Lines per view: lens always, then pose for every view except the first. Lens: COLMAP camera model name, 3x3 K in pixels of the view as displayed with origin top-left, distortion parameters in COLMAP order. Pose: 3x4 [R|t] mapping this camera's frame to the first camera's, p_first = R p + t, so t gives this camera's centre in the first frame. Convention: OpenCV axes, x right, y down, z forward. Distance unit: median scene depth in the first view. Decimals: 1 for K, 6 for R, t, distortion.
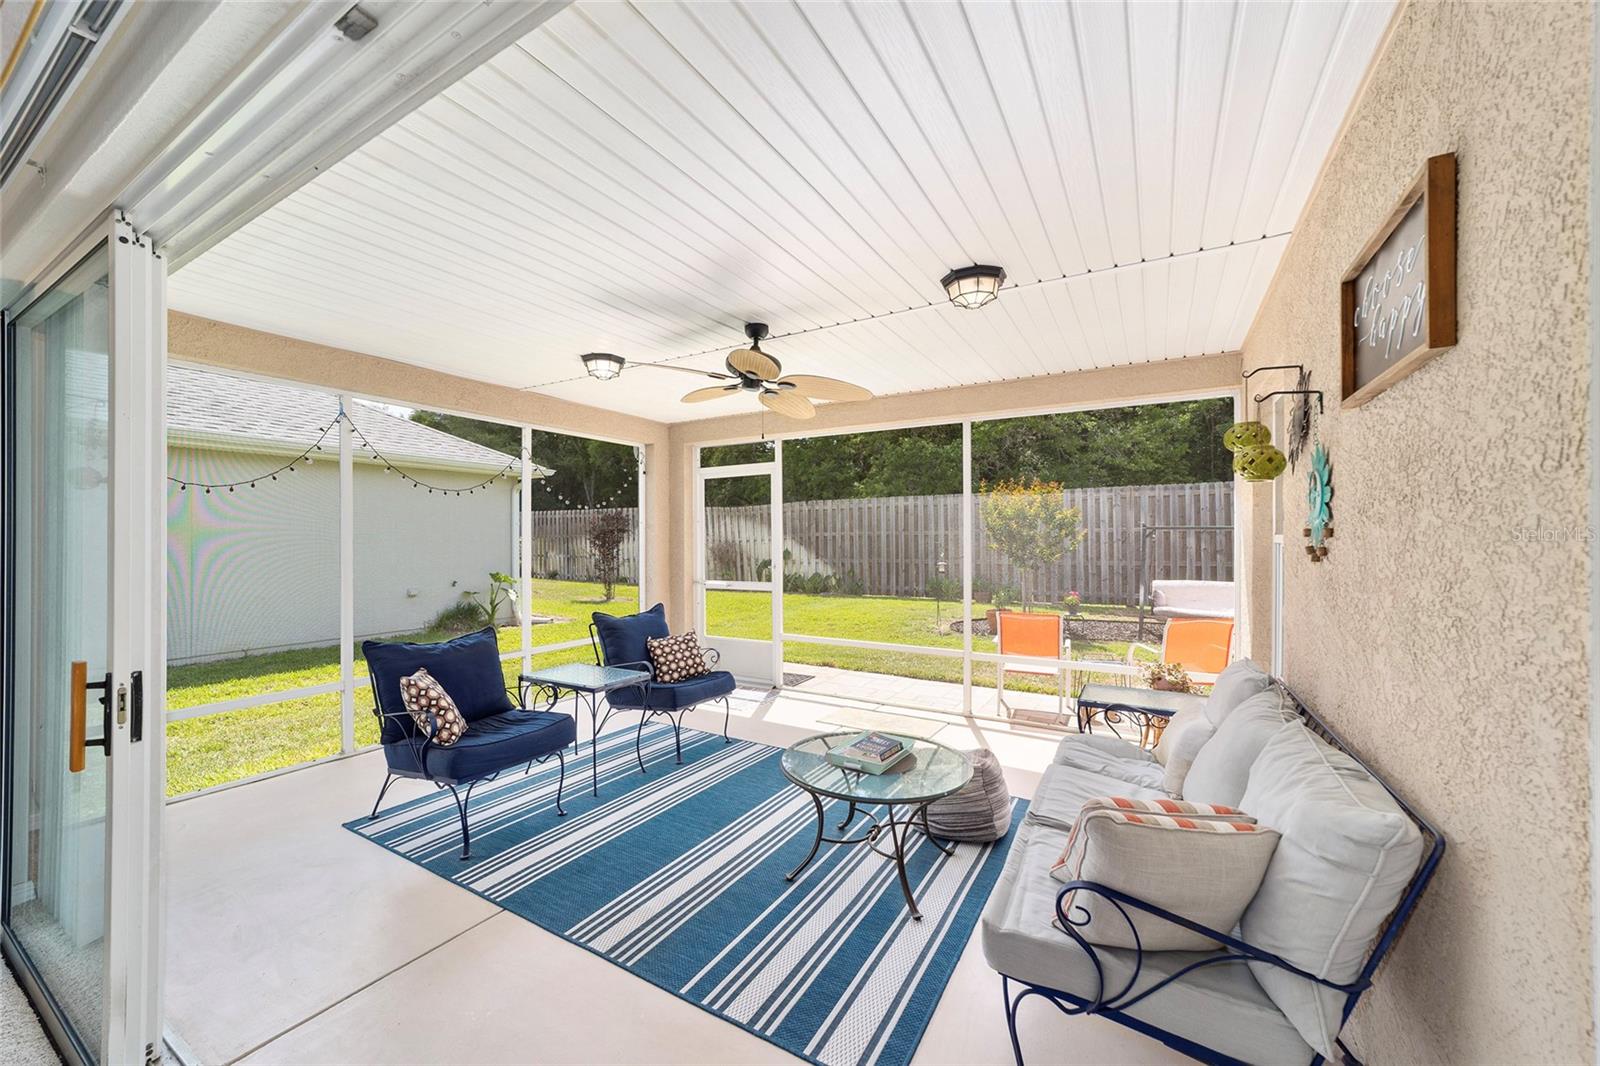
lens RADIAL K [[625.0, 0, 789.5], [0, 625.0, 532.3], [0, 0, 1]] dist [0.000629, 0.009967]
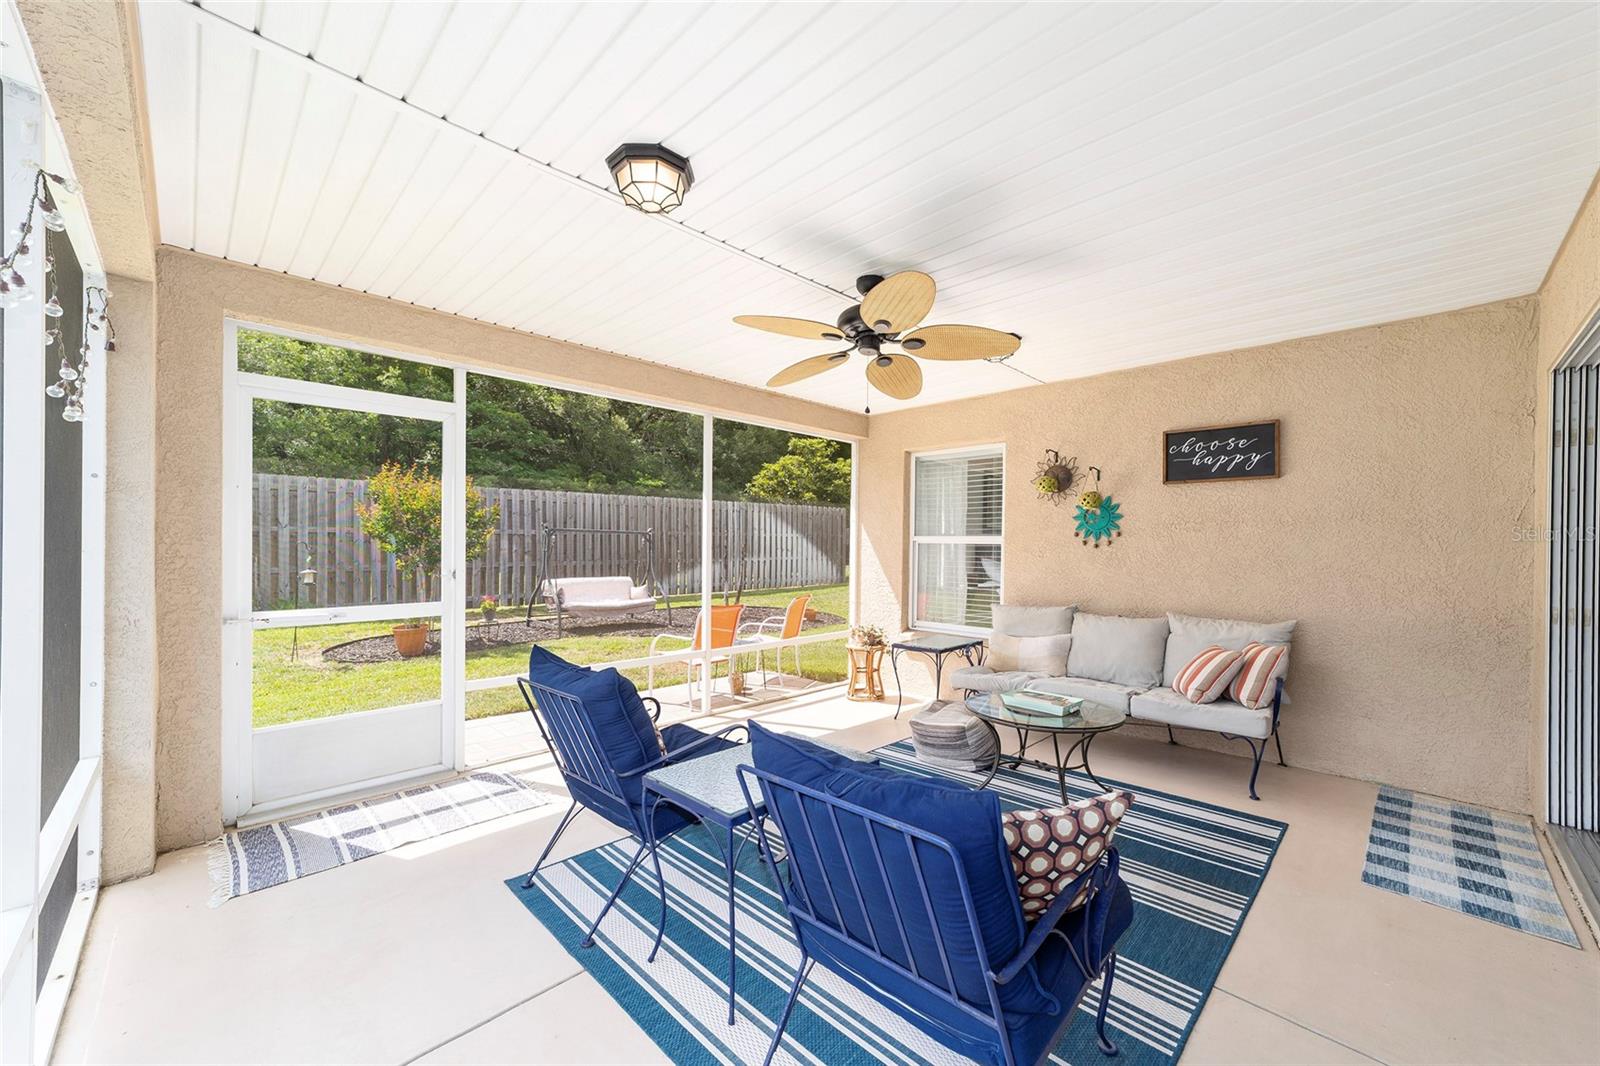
lens RADIAL K [[608.3, 0, 819.1], [0, 608.3, 548.0], [0, 0, 1]] dist [-0.016491, 0.000178]
pose [[0.236011, 0.002217, 0.971748, -0.572787], [-0.020626, 0.999784, 0.002729, 0.021123], [-0.971531, -0.020688, 0.236006, 0.572391]]
